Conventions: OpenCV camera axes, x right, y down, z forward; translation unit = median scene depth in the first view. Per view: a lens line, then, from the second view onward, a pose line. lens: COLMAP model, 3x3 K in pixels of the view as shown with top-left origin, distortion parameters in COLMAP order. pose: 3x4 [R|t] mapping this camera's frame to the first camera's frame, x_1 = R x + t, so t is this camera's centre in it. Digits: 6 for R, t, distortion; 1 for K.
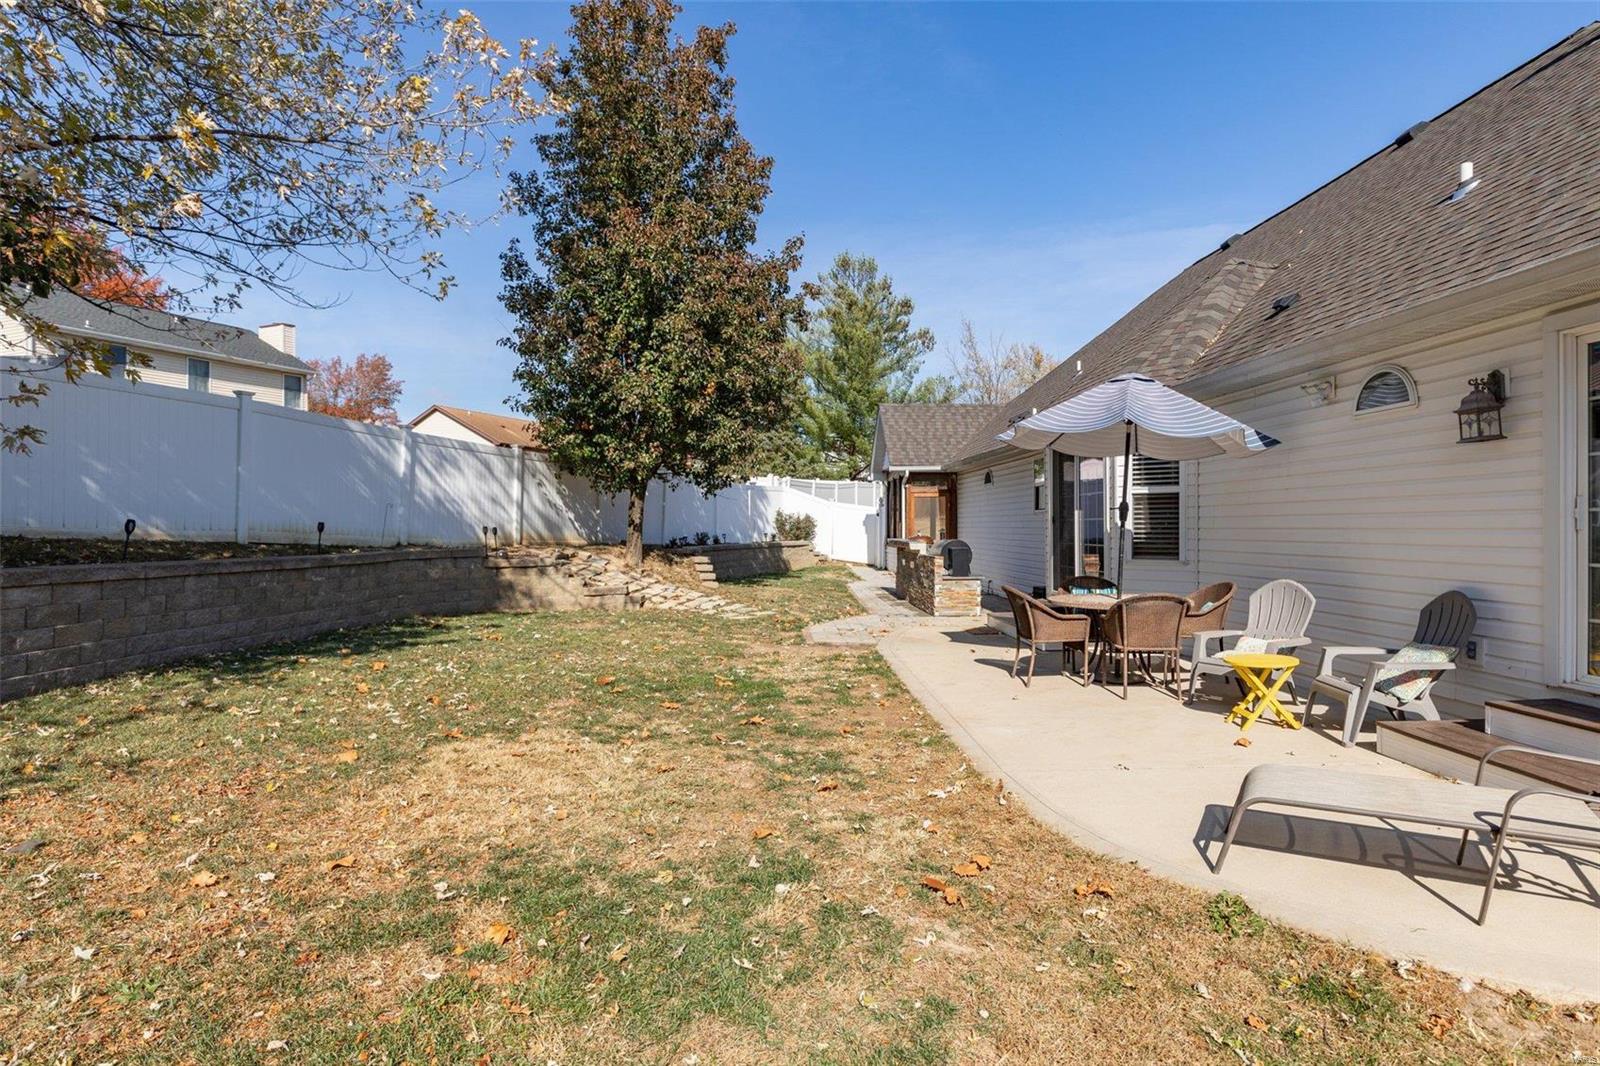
lens RADIAL K [[832.8, 0, 800.0], [0, 832.8, 530.6], [0, 0, 1]] dist [0.000865, -0.000831]
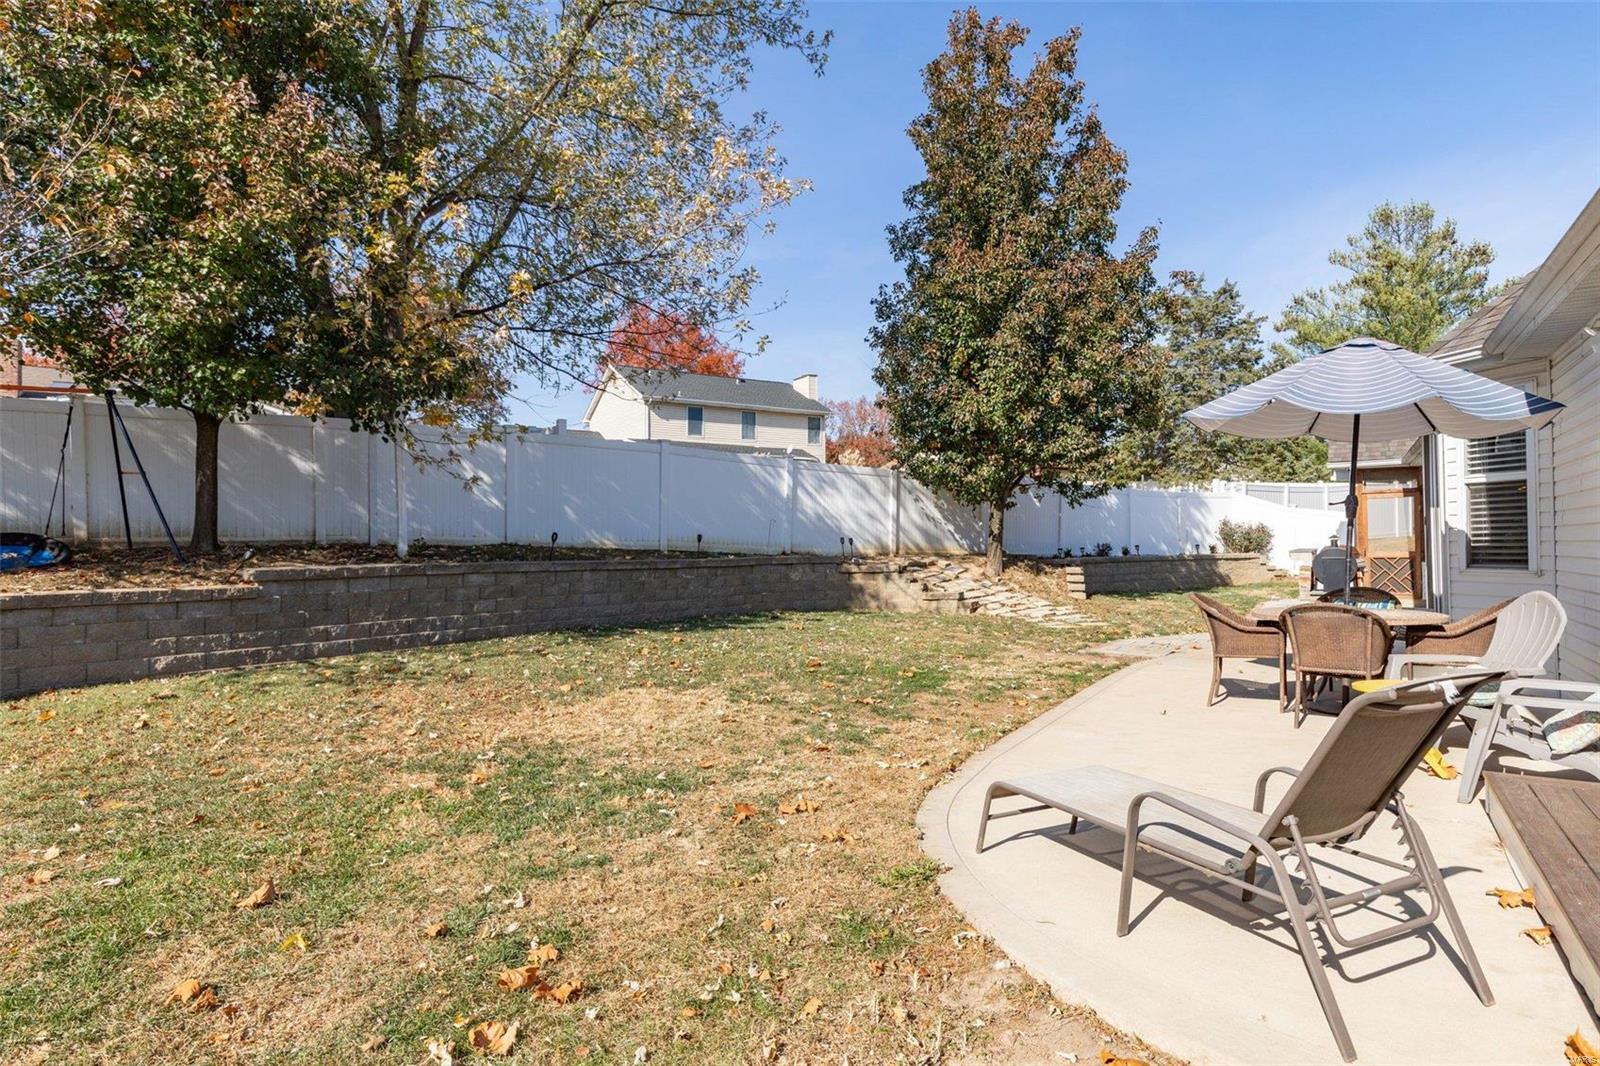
lens RADIAL K [[832.8, 0, 797.9], [0, 832.8, 534.4], [0, 0, 1]] dist [0.000865, -0.000831]
pose [[0.819489, -0.012555, -0.572958, 0.199577], [0.004243, 0.999866, -0.015842, 0.007402], [0.573080, 0.010551, 0.819432, 0.005417]]
